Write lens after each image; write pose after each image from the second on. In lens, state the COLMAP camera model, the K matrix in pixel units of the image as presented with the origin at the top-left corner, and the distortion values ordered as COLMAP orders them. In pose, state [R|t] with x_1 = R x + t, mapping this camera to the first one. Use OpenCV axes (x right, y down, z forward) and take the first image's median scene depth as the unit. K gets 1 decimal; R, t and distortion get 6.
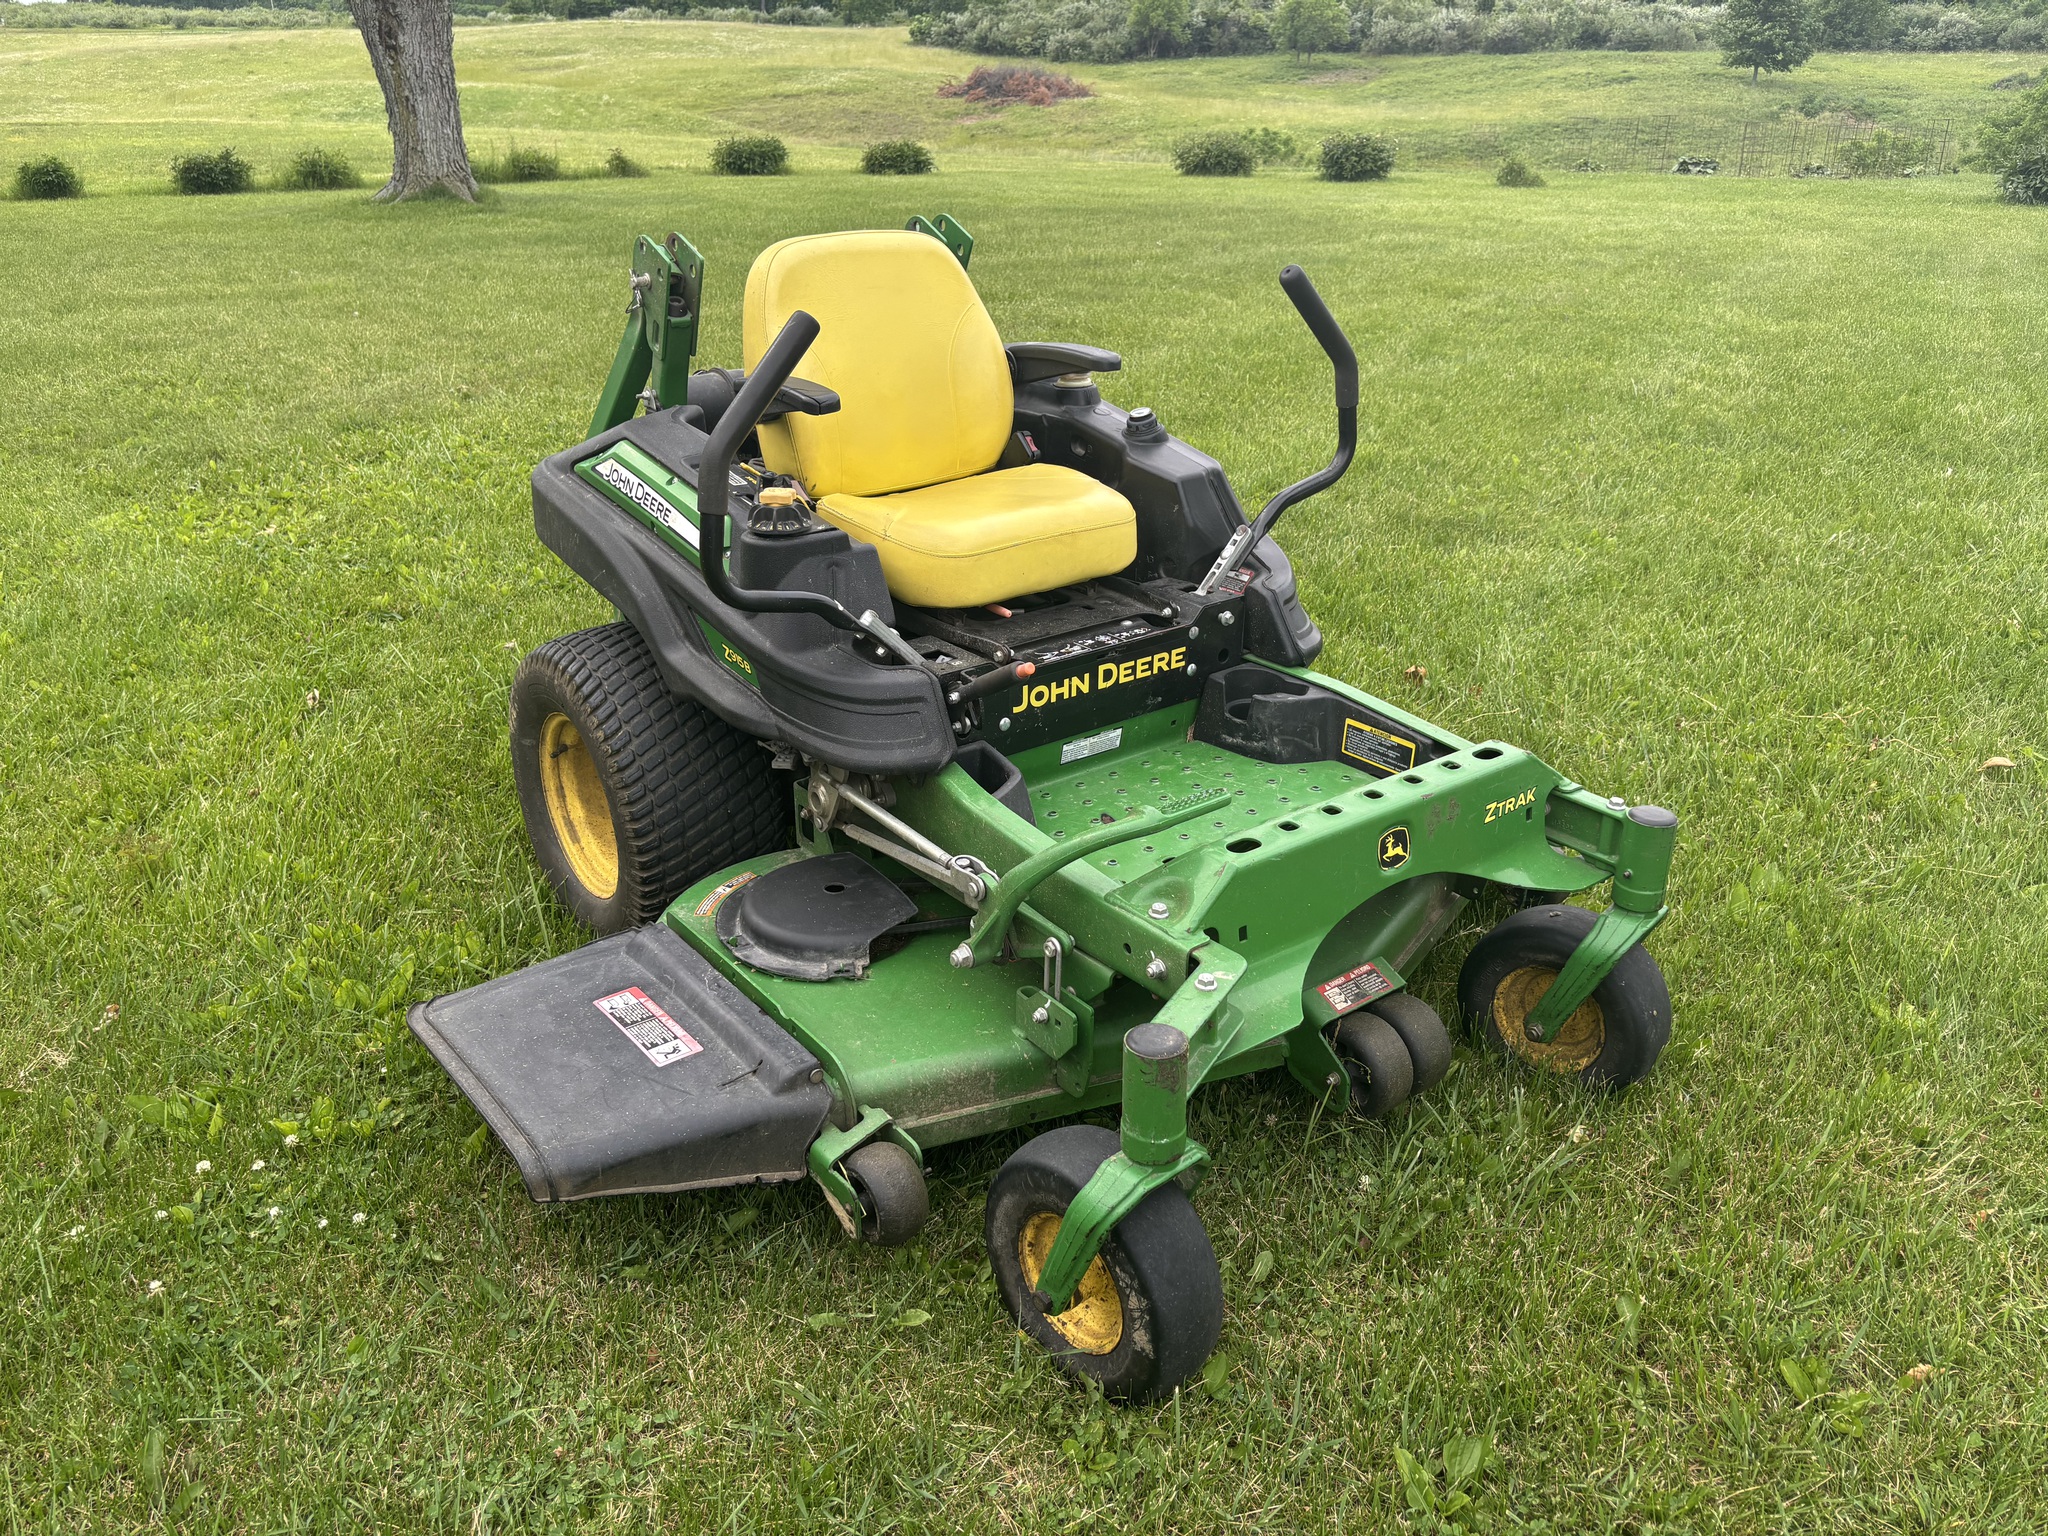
lens RADIAL K [[1584.1, 0, 1016.5], [0, 1584.1, 773.7], [0, 0, 1]] dist [0.060195, -0.062770]
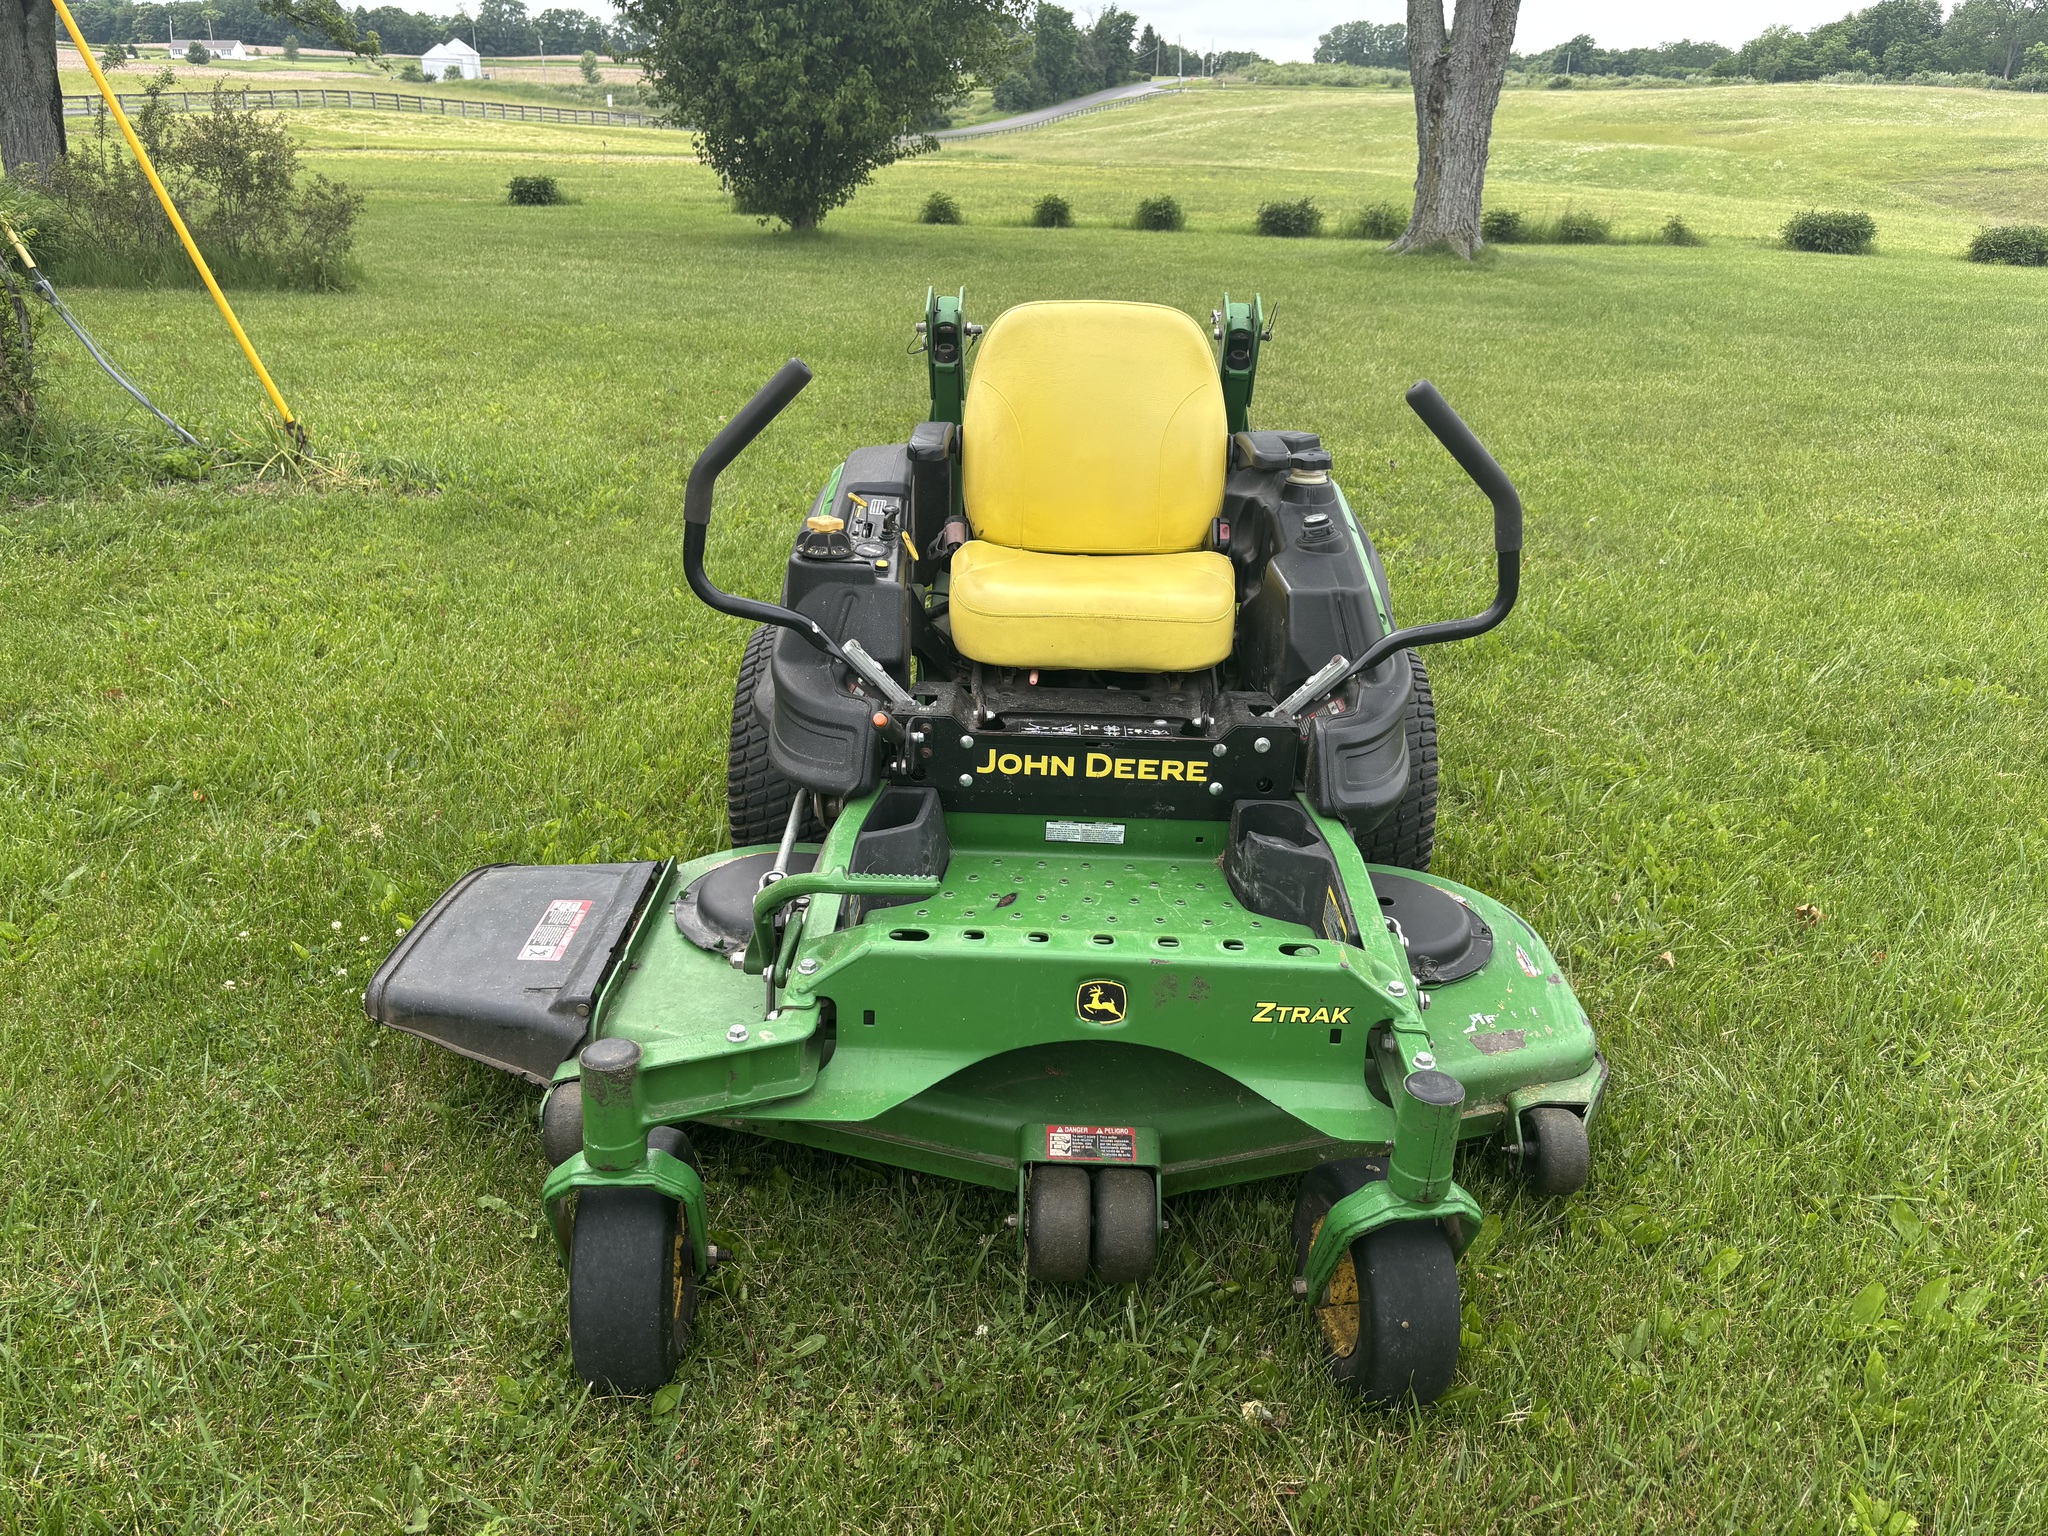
lens RADIAL K [[1584.1, 0, 1008.4], [0, 1584.1, 766.7], [0, 0, 1]] dist [0.060195, -0.062770]
pose [[0.779251, 0.260839, -0.569851, 0.551296], [-0.280722, 0.958227, 0.054733, -0.095733], [0.560324, 0.117319, 0.819923, 0.162986]]
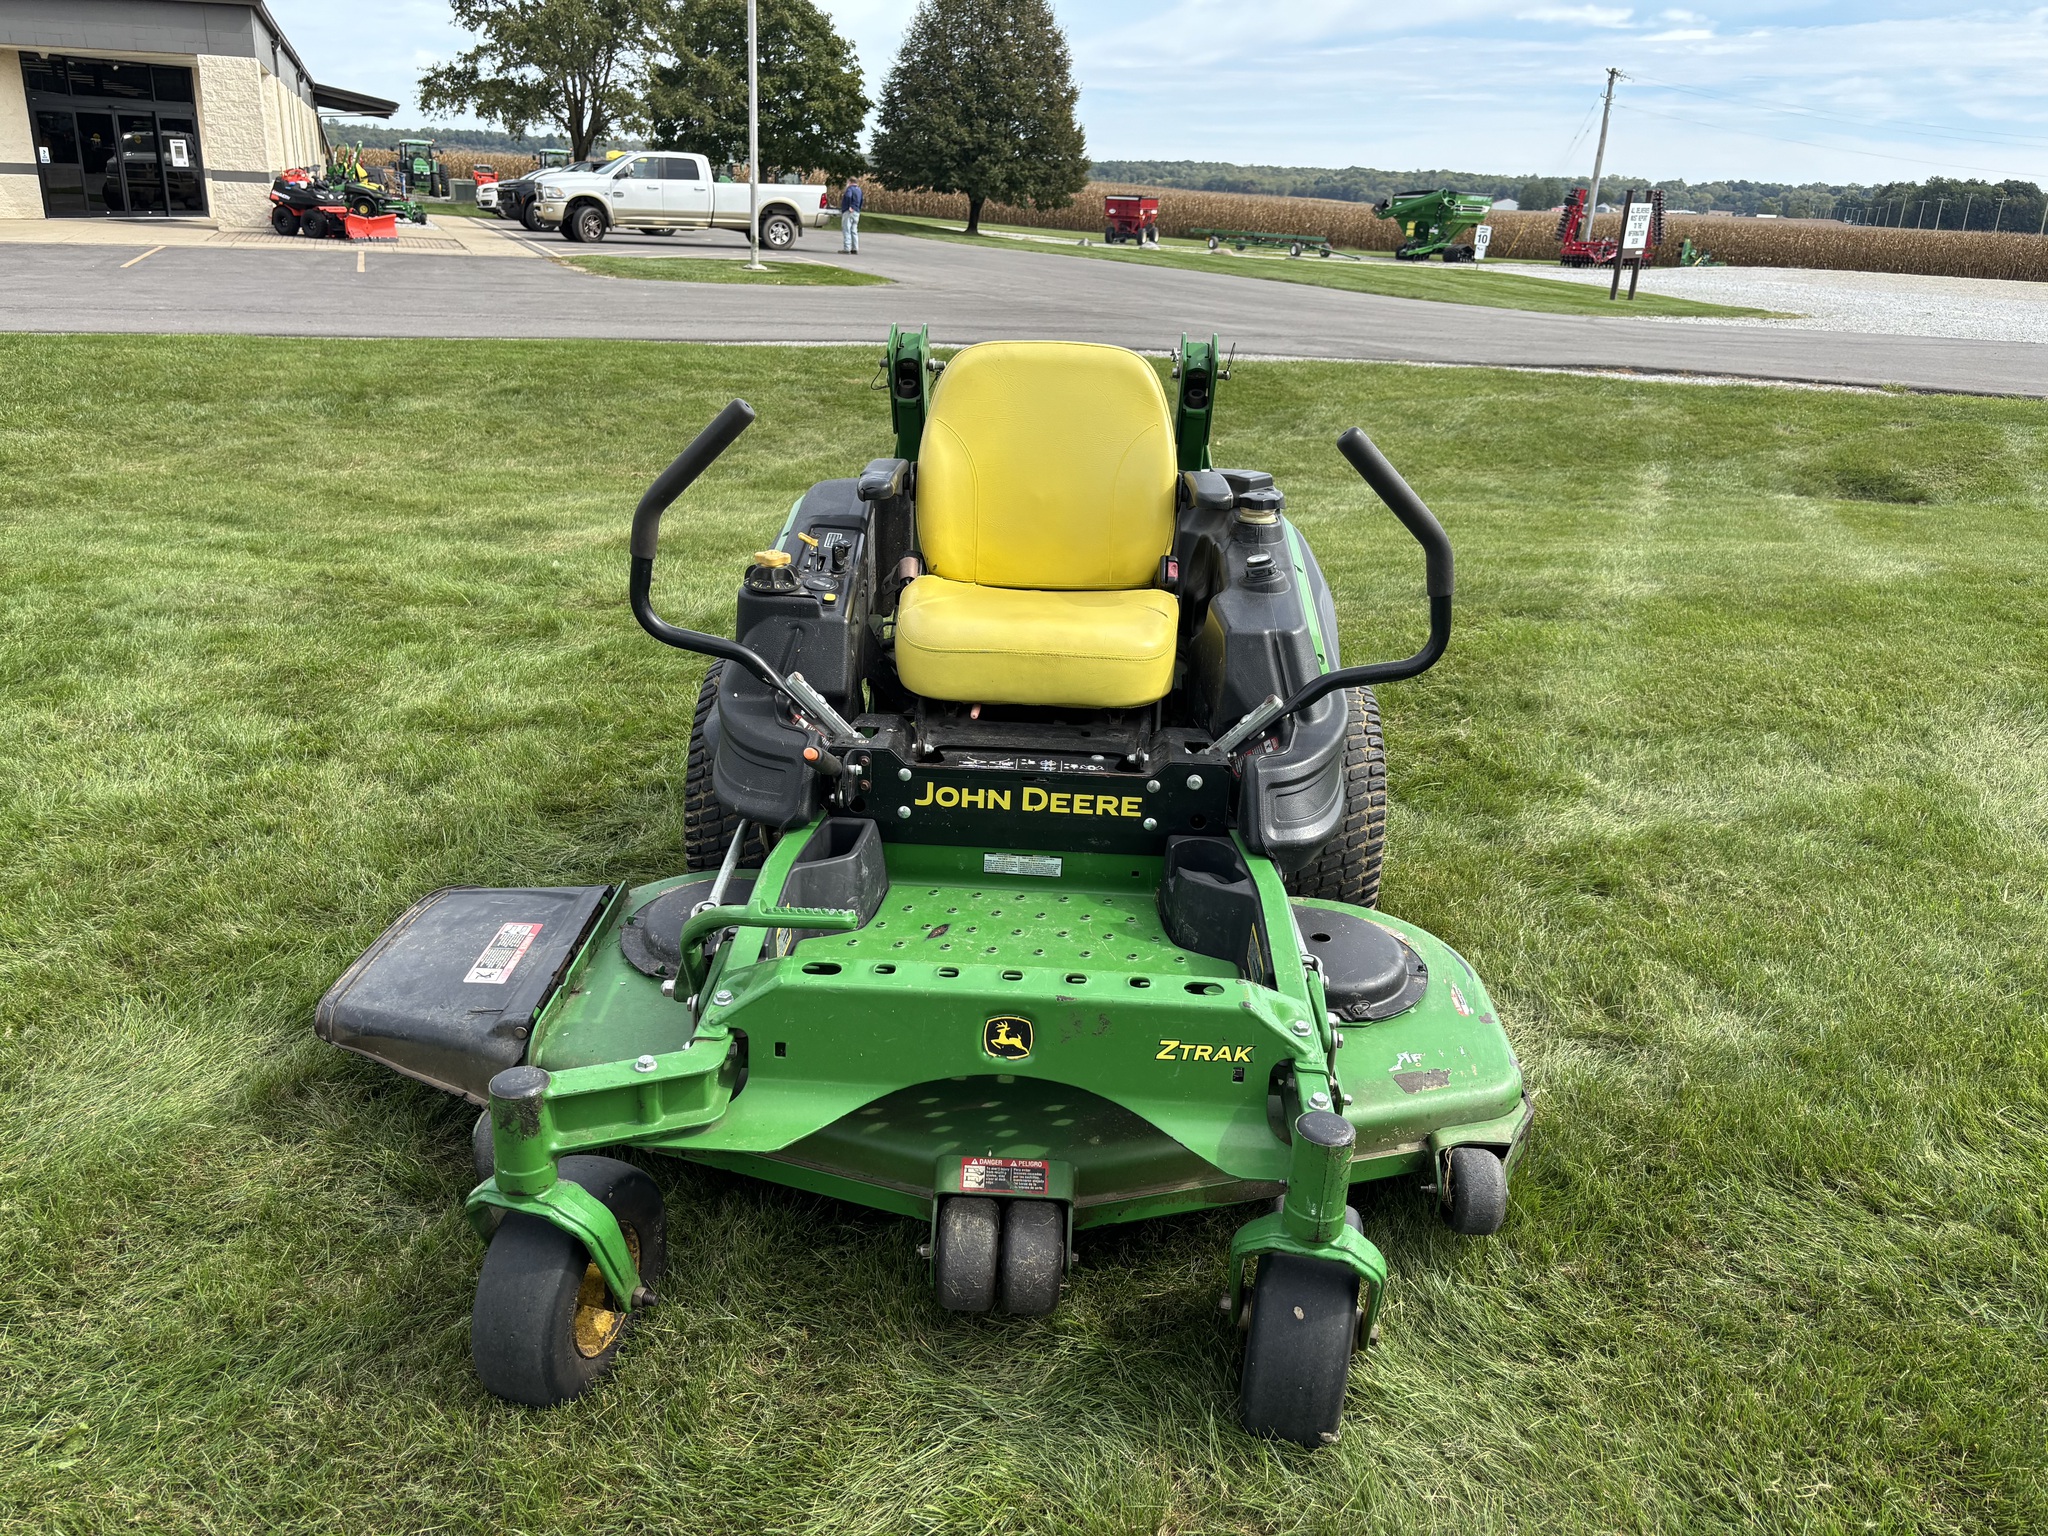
lens RADIAL K [[1584.1, 0, 1007.4], [0, 1584.1, 756.5], [0, 0, 1]] dist [0.060195, -0.062770]
pose [[0.763546, 0.262580, -0.589957, 0.600527], [-0.293291, 0.954943, 0.045440, -0.123429], [0.575307, 0.138334, 0.806155, 0.181956]]
